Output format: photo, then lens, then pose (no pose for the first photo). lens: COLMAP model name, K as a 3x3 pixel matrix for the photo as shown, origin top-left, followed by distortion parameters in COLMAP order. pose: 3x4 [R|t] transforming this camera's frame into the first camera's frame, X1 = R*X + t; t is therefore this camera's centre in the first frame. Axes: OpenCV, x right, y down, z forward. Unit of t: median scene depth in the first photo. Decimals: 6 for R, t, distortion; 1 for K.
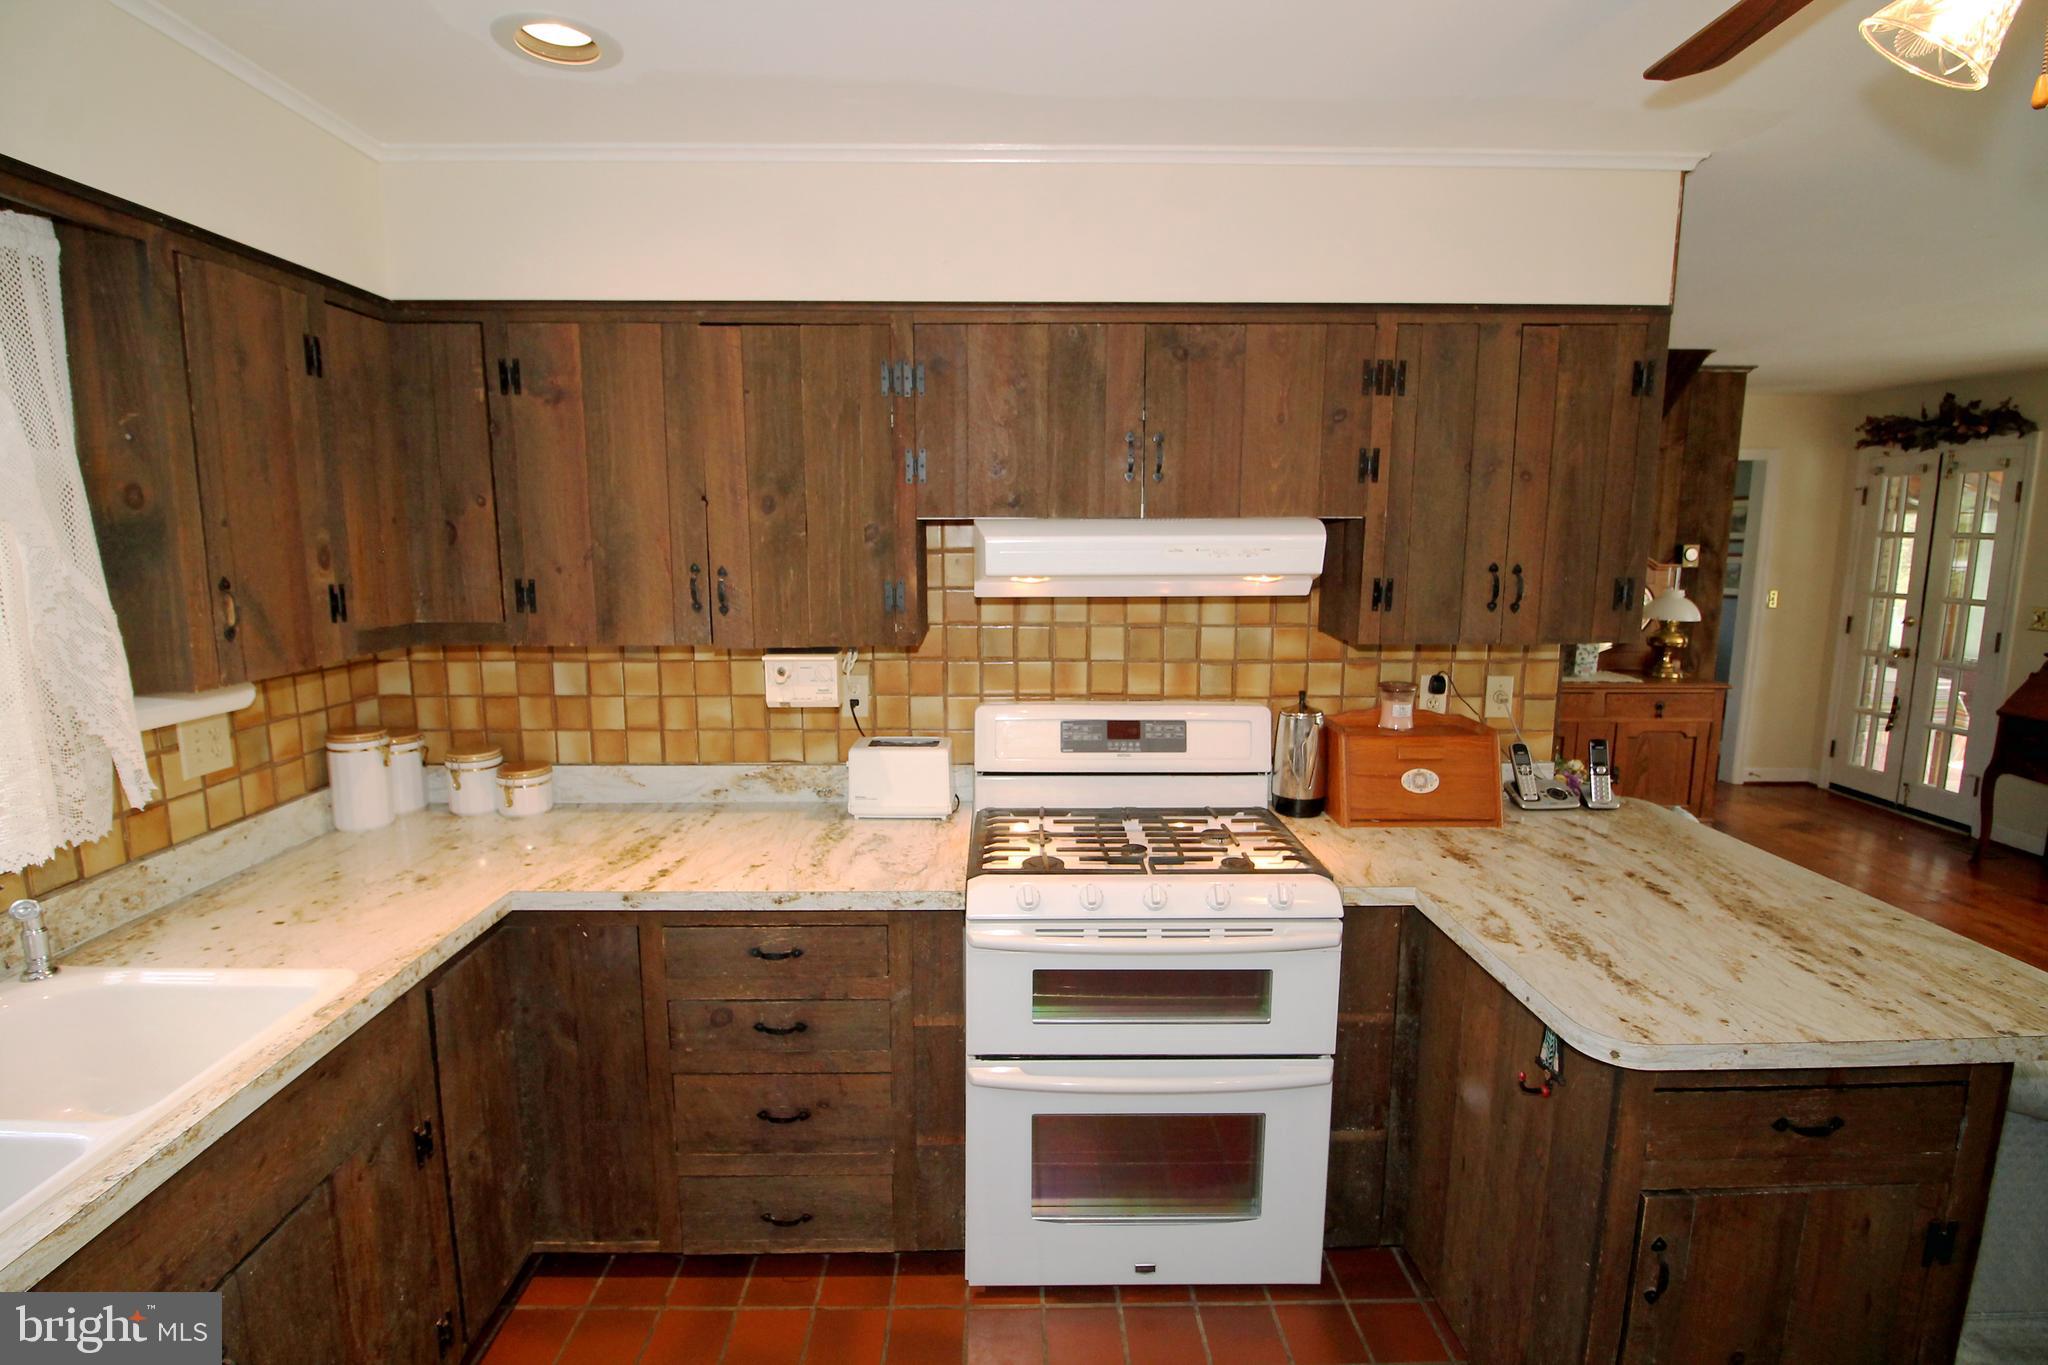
lens RADIAL K [[948.3, 0, 1019.9], [0, 948.3, 672.6], [0, 0, 1]] dist [0.000041, -0.011878]
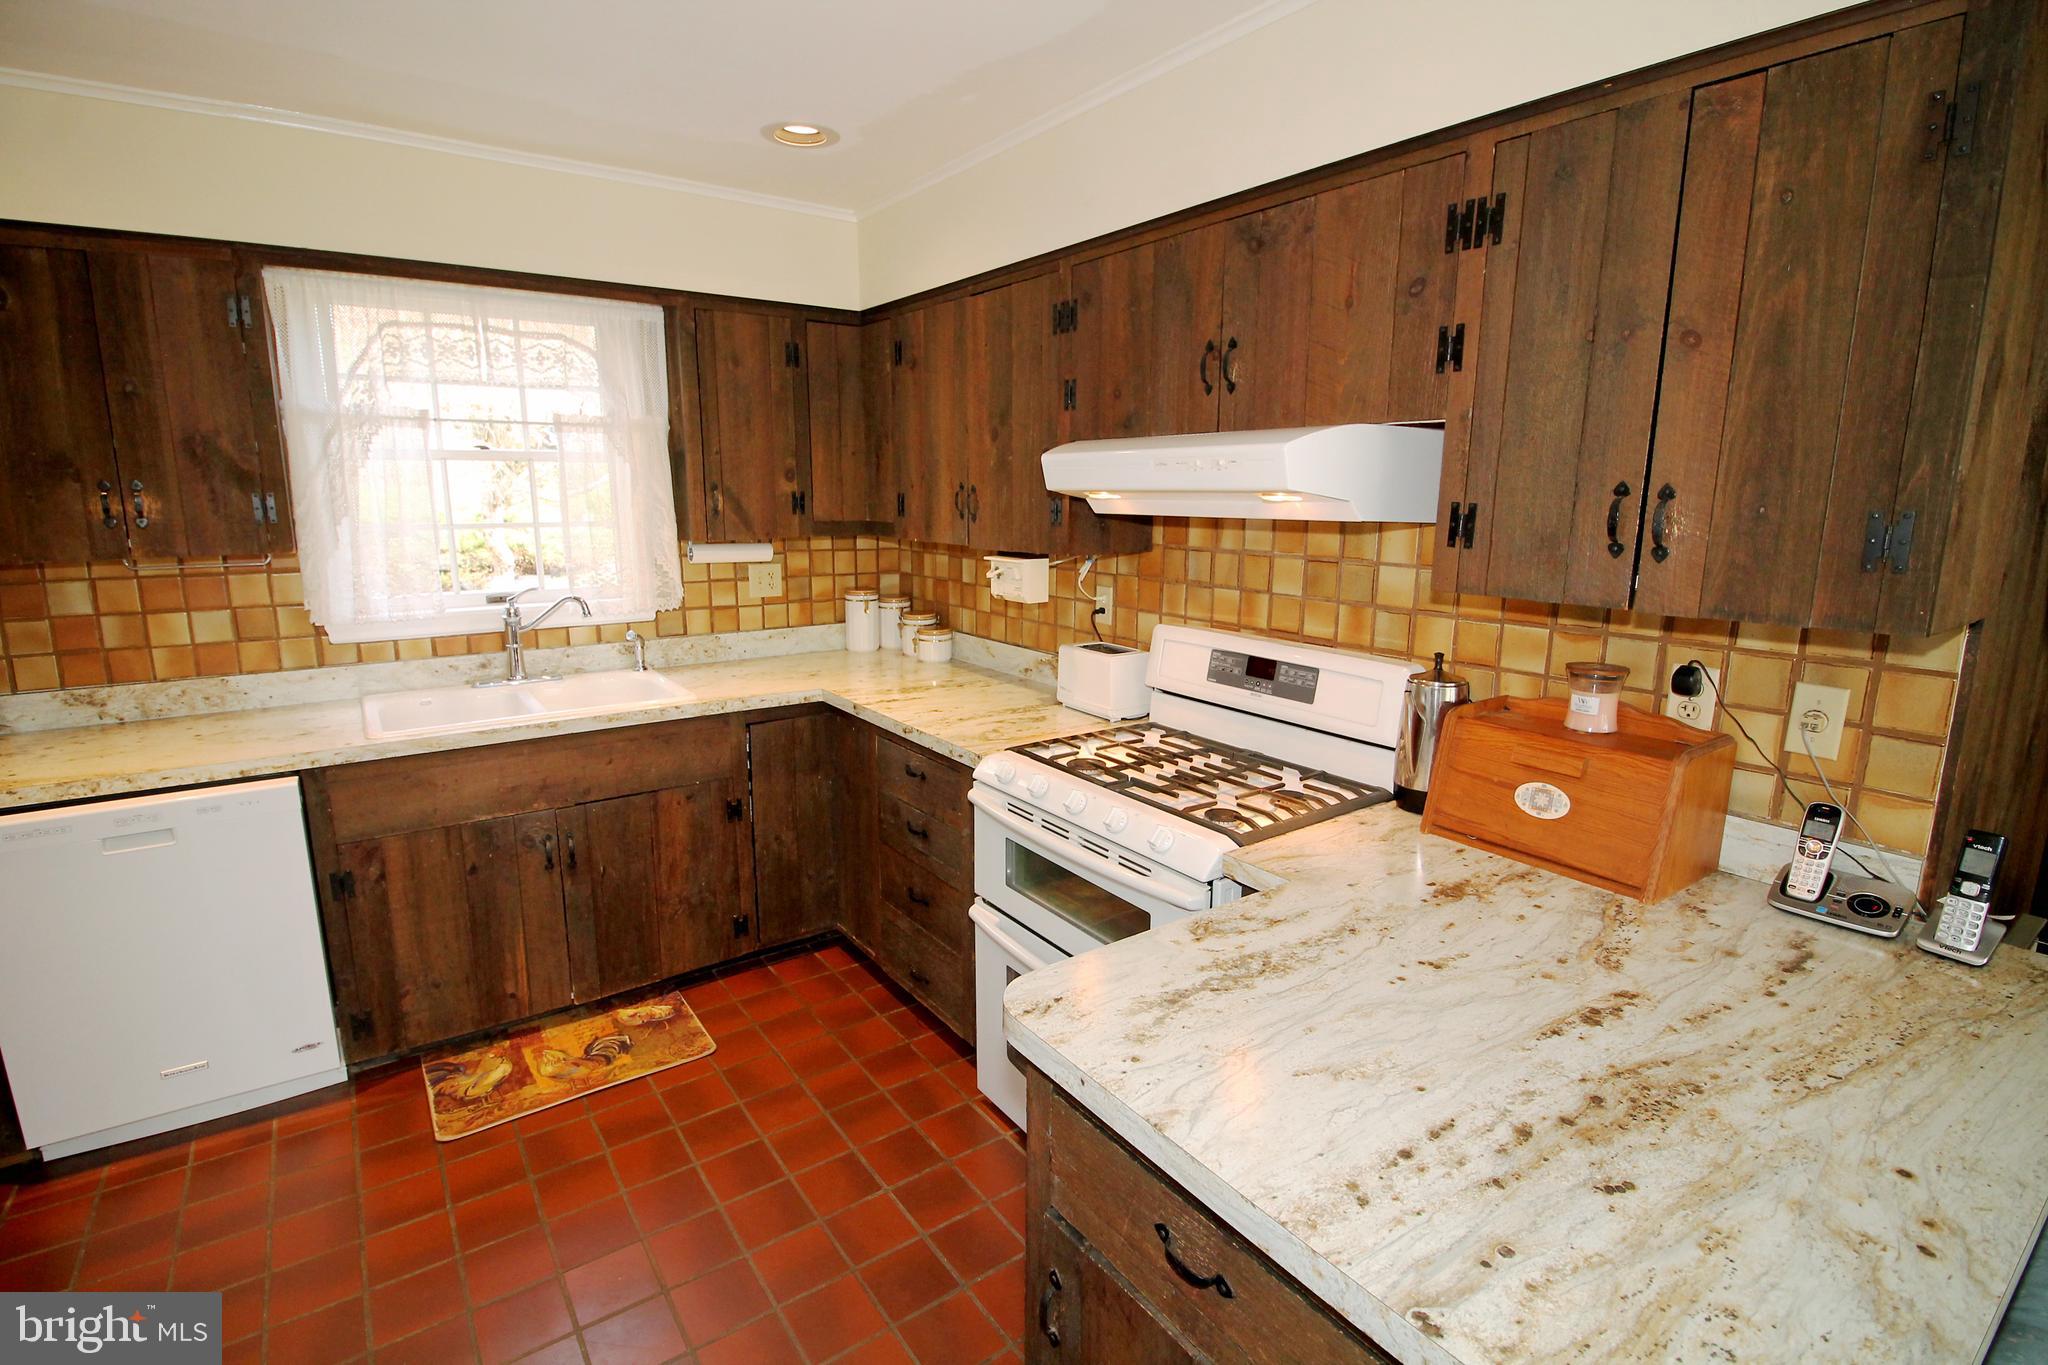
lens RADIAL K [[964.7, 0, 1024.1], [0, 964.7, 673.3], [0, 0, 1]] dist [-0.001959, -0.014111]
pose [[0.568122, 0.159039, -0.807431, 0.827709], [-0.126087, 0.986386, 0.105570, -0.005097], [0.813228, 0.041829, 0.580440, 0.300693]]
